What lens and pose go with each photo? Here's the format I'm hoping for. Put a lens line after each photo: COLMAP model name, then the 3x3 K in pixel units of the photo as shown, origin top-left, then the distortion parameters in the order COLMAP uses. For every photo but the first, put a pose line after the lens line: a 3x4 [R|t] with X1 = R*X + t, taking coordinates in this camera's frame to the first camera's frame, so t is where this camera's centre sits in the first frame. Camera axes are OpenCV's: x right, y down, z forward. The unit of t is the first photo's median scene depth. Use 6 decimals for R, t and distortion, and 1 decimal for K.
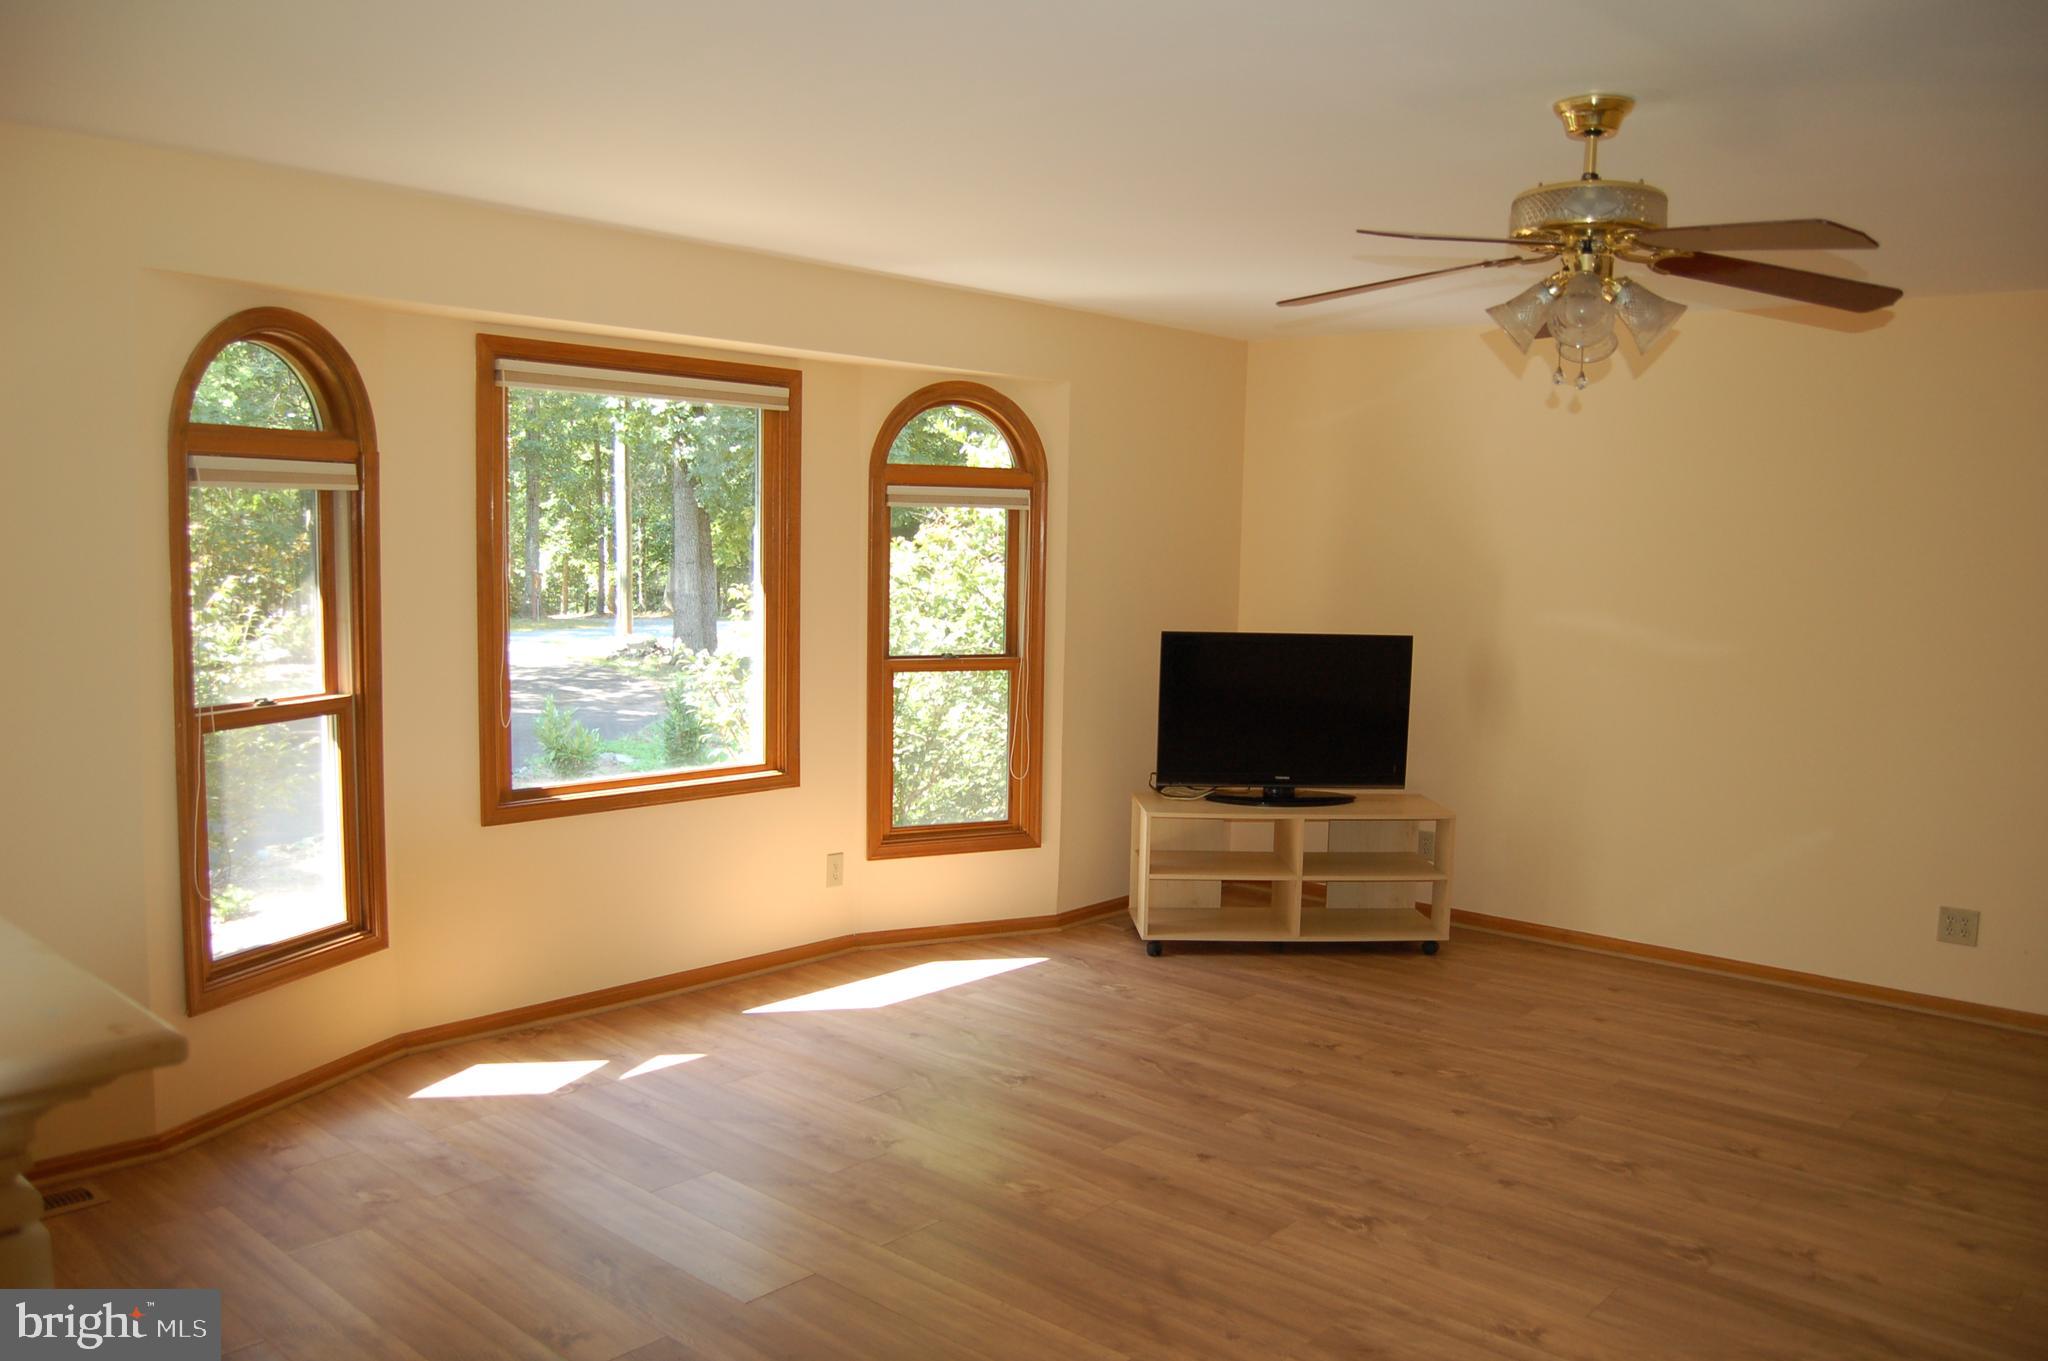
lens RADIAL K [[1597.7, 0, 1025.6], [0, 1597.7, 691.3], [0, 0, 1]] dist [-0.089474, 0.031313]
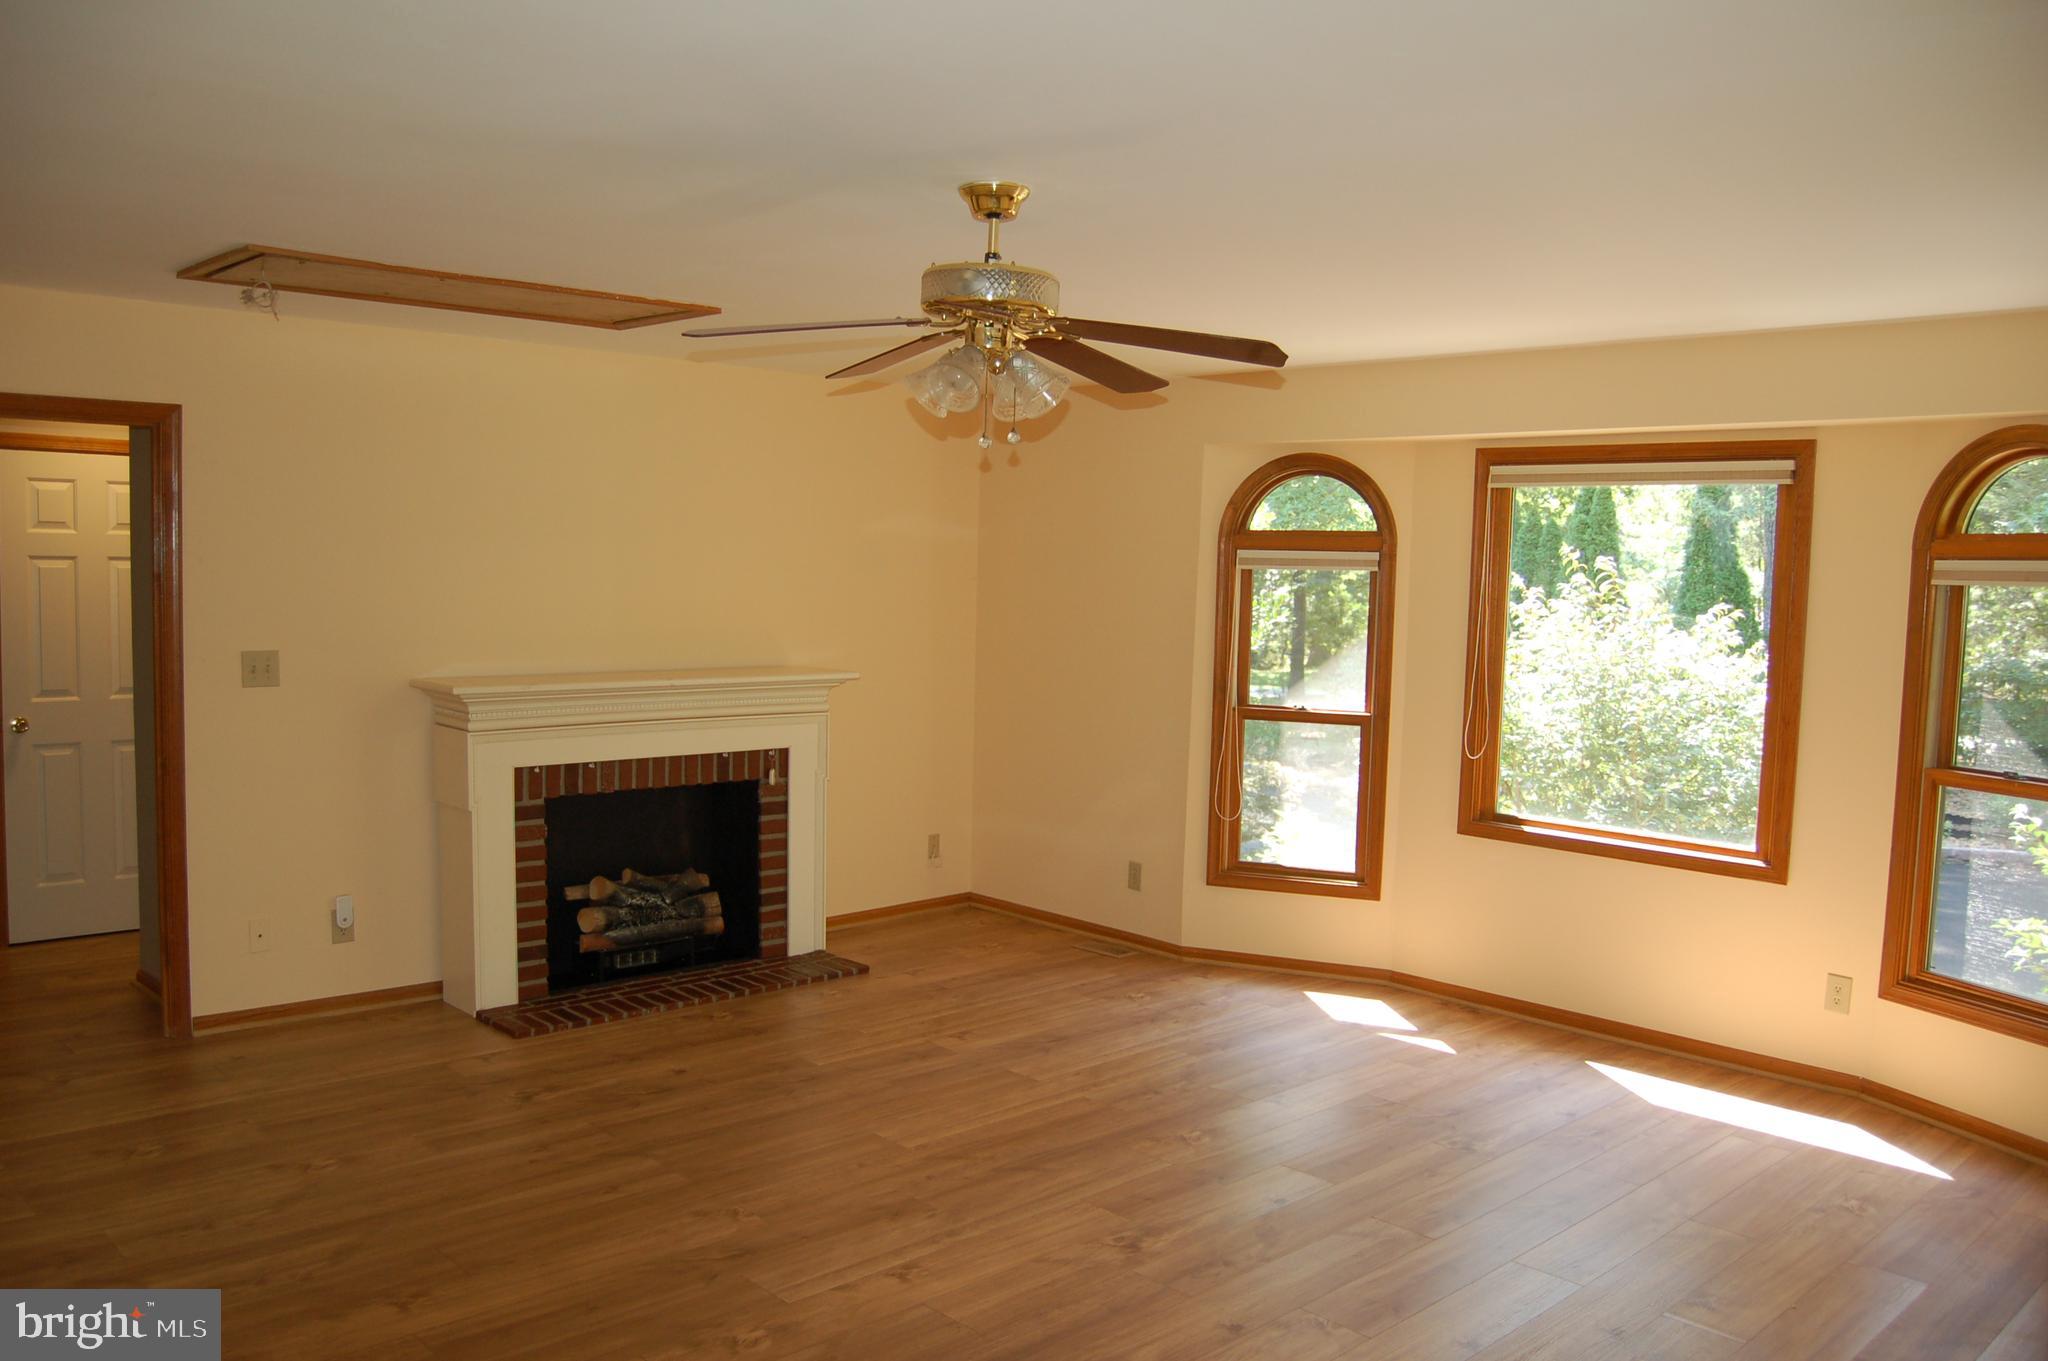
lens RADIAL K [[1597.7, 0, 1025.5], [0, 1597.7, 676.8], [0, 0, 1]] dist [-0.089474, 0.031313]
pose [[-0.075360, 0.042675, -0.996243, 0.930015], [-0.127739, 0.990439, 0.052089, -0.060236], [0.988941, 0.131185, -0.069188, 0.714941]]
